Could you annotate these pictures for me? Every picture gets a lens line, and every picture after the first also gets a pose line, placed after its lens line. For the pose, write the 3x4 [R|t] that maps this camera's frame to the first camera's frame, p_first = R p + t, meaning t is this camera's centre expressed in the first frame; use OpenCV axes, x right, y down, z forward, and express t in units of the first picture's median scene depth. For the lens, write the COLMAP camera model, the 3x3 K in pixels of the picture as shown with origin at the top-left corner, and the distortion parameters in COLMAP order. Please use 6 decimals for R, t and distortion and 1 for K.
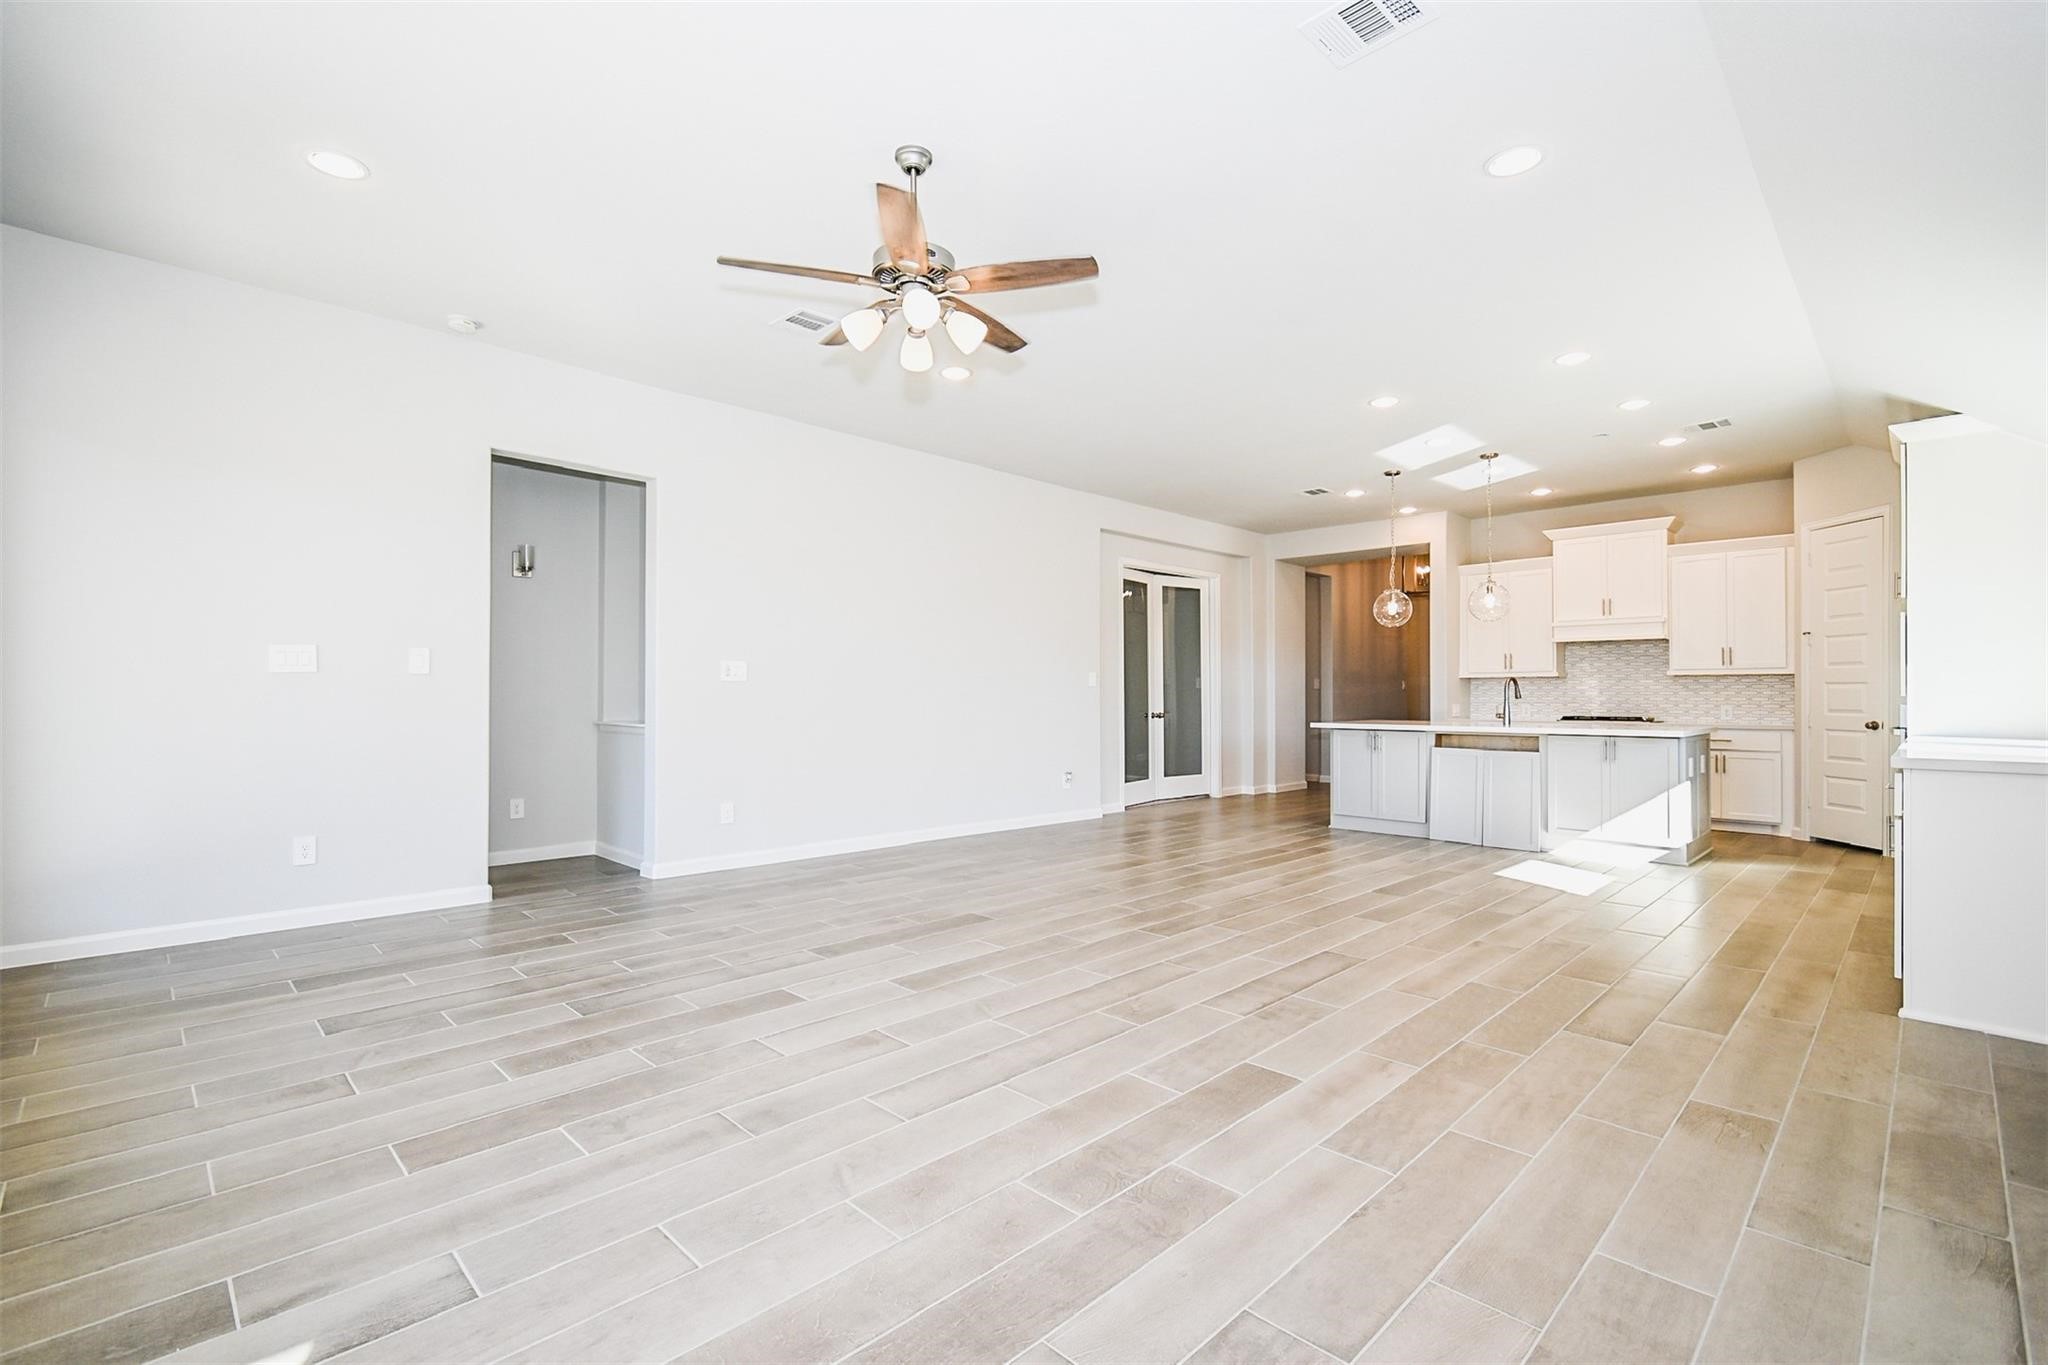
lens RADIAL K [[906.2, 0, 1020.9], [0, 906.2, 687.8], [0, 0, 1]] dist [0.007147, -0.001654]
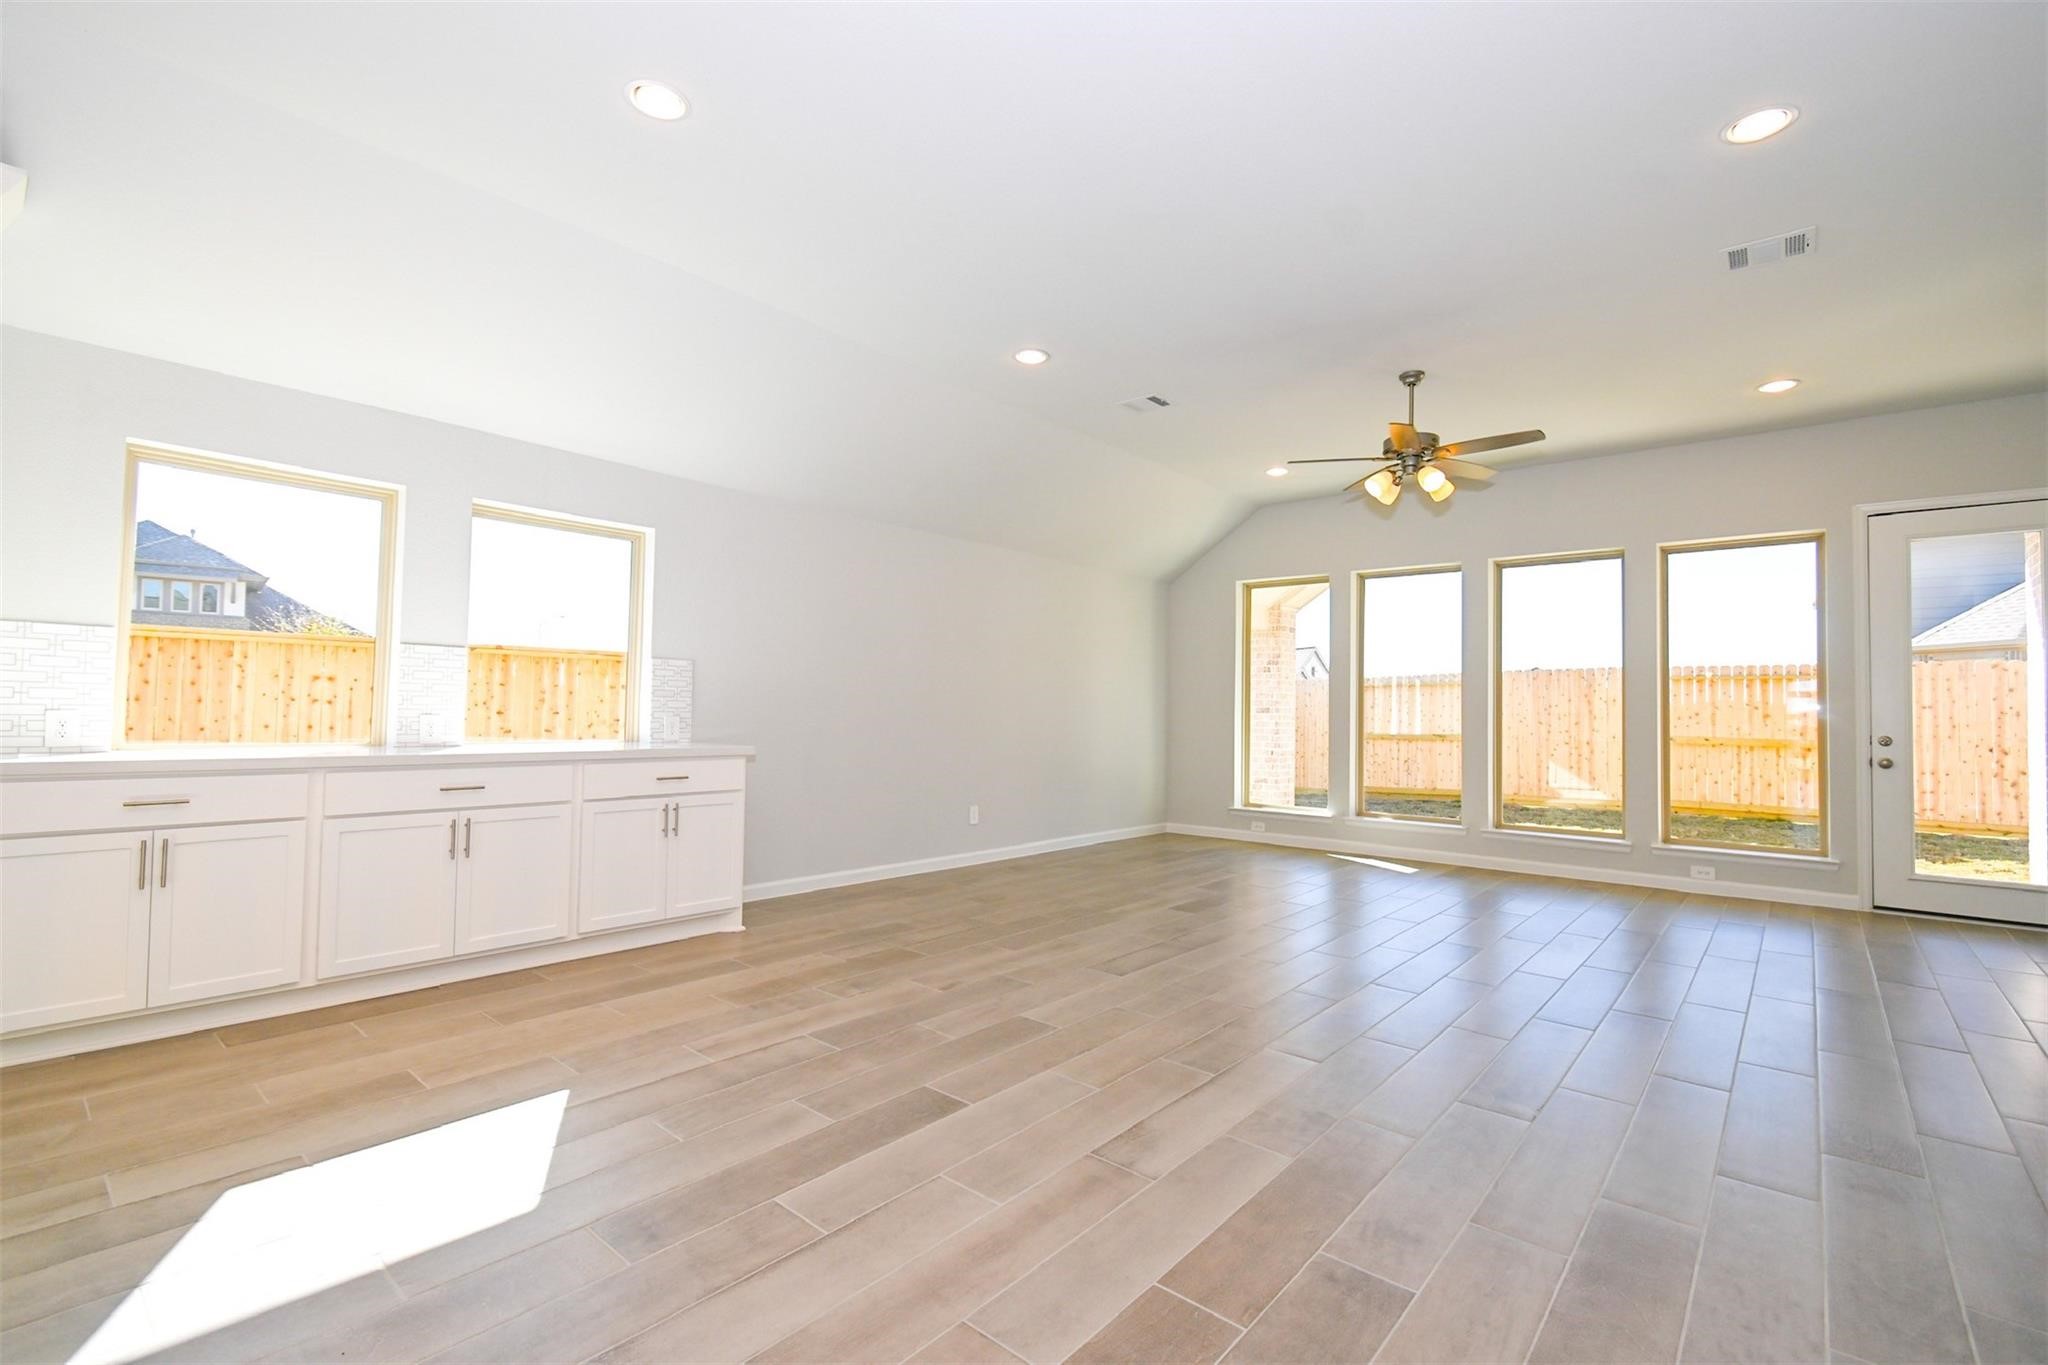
lens RADIAL K [[906.2, 0, 1017.7], [0, 906.2, 677.5], [0, 0, 1]] dist [0.007147, -0.001654]
pose [[-0.997069, -0.023741, -0.072725, 0.485822], [-0.020370, 0.998699, -0.046746, 0.018603], [0.073740, -0.045128, -0.996256, 1.825590]]
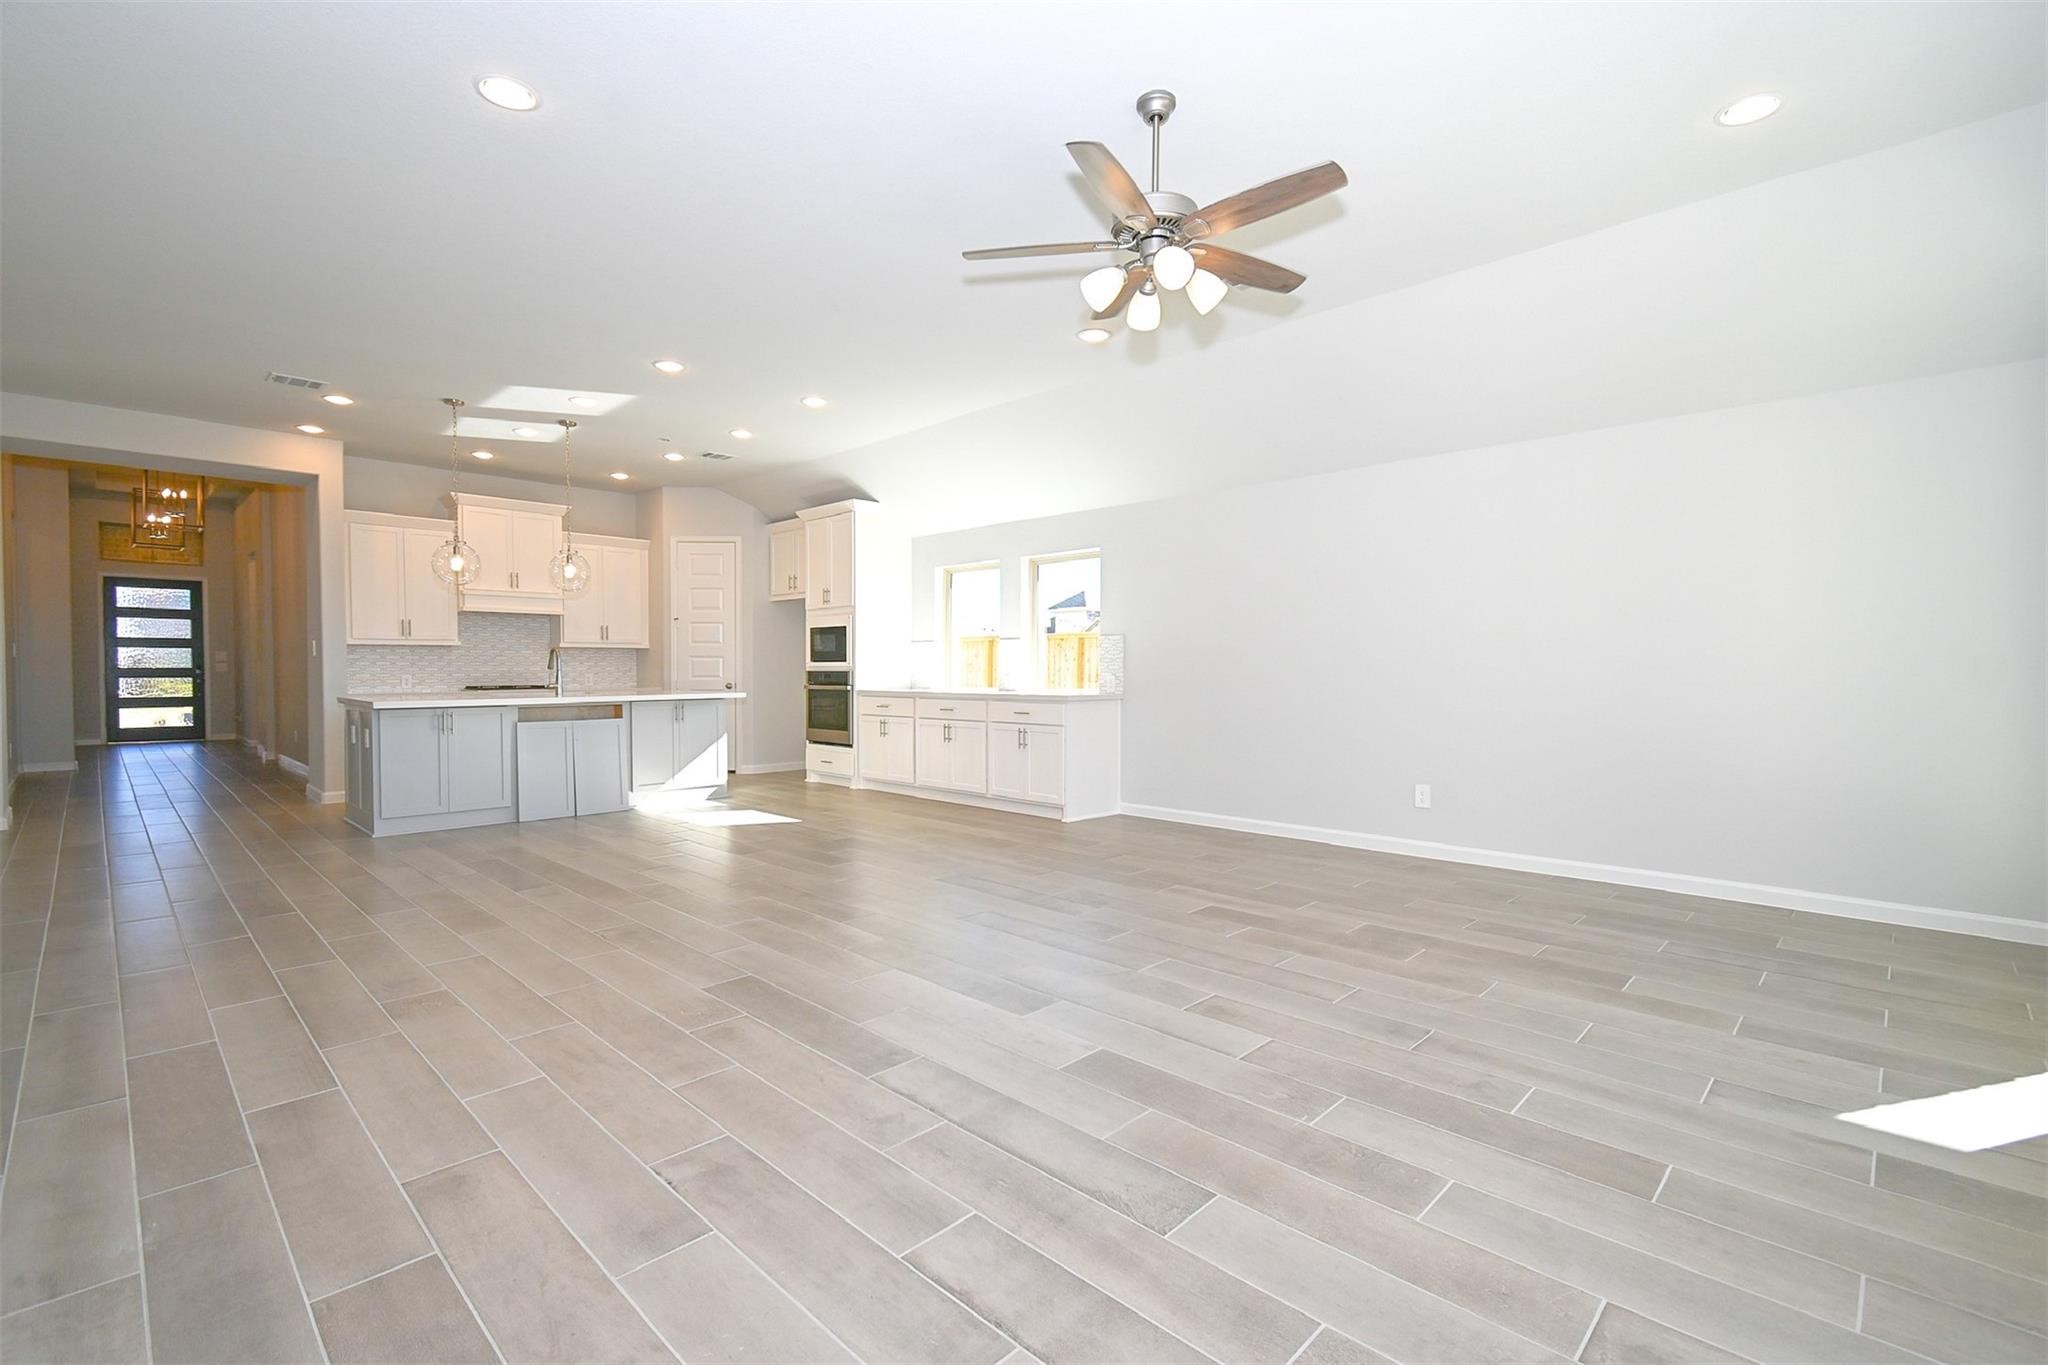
lens RADIAL K [[906.2, 0, 1026.6], [0, 906.2, 692.0], [0, 0, 1]] dist [0.007147, -0.001654]
pose [[-0.017815, -0.030634, 0.999372, -0.797754], [-0.008373, 0.999500, 0.030489, 0.004263], [-0.999806, -0.007824, -0.018062, 0.843568]]
